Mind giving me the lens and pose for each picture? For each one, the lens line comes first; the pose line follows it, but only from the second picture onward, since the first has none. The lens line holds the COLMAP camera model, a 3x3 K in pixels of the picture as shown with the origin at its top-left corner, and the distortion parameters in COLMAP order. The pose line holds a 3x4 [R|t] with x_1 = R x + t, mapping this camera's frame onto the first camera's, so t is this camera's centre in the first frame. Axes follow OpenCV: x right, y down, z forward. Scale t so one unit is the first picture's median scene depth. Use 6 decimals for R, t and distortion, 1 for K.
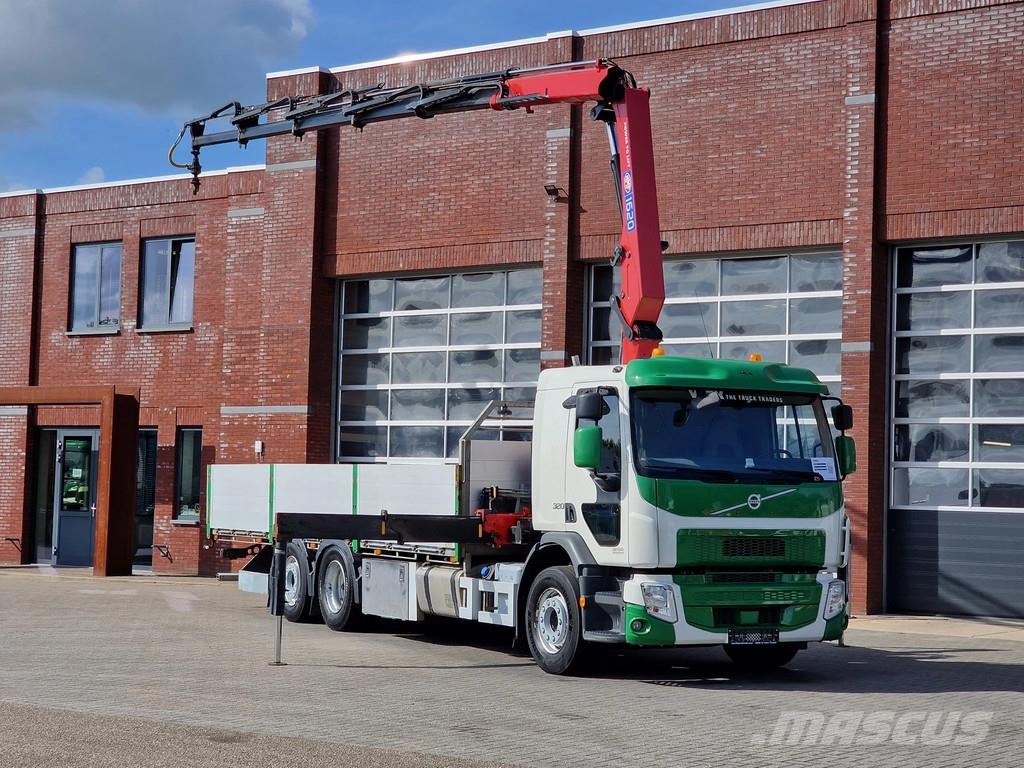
lens RADIAL K [[1965.1, 0, 512.0], [0, 1965.1, 384.0], [0, 0, 1]] dist [-0.146487, 2.533189]
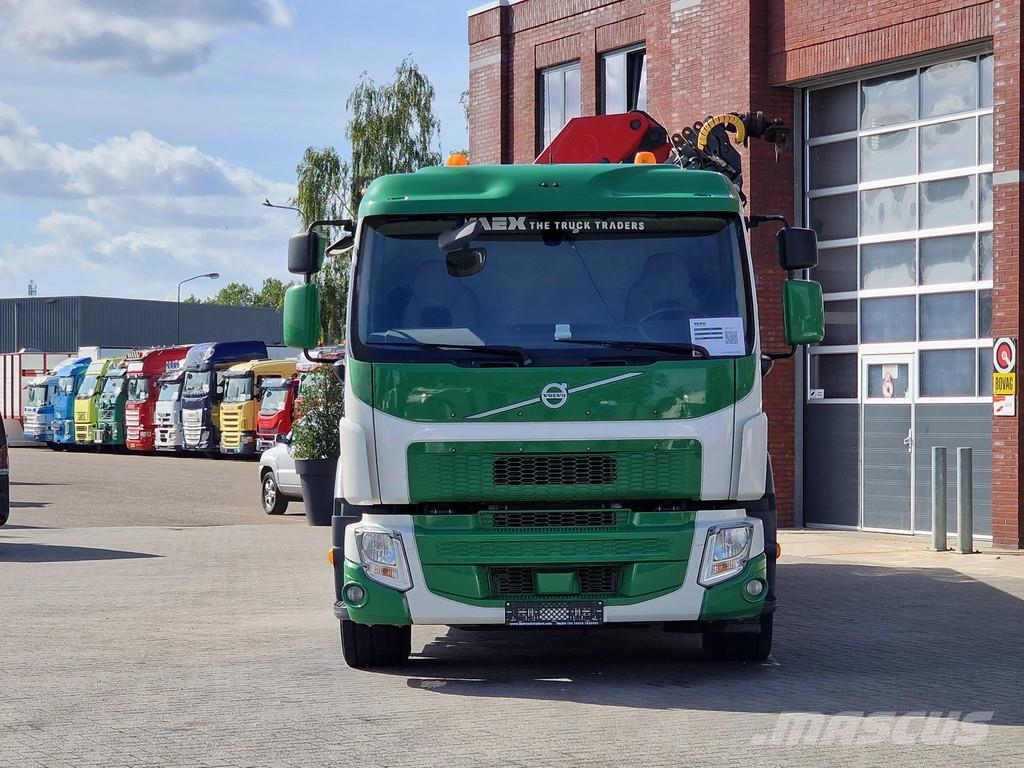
lens RADIAL K [[2703.8, 0, 574.2], [0, 2703.8, 382.9], [0, 0, 1]] dist [-0.921892, 15.038992]
pose [[0.884078, -0.031625, -0.466268, 0.321700], [0.052171, 0.998150, 0.031219, 0.018836], [0.464418, -0.051926, 0.884092, 0.160438]]
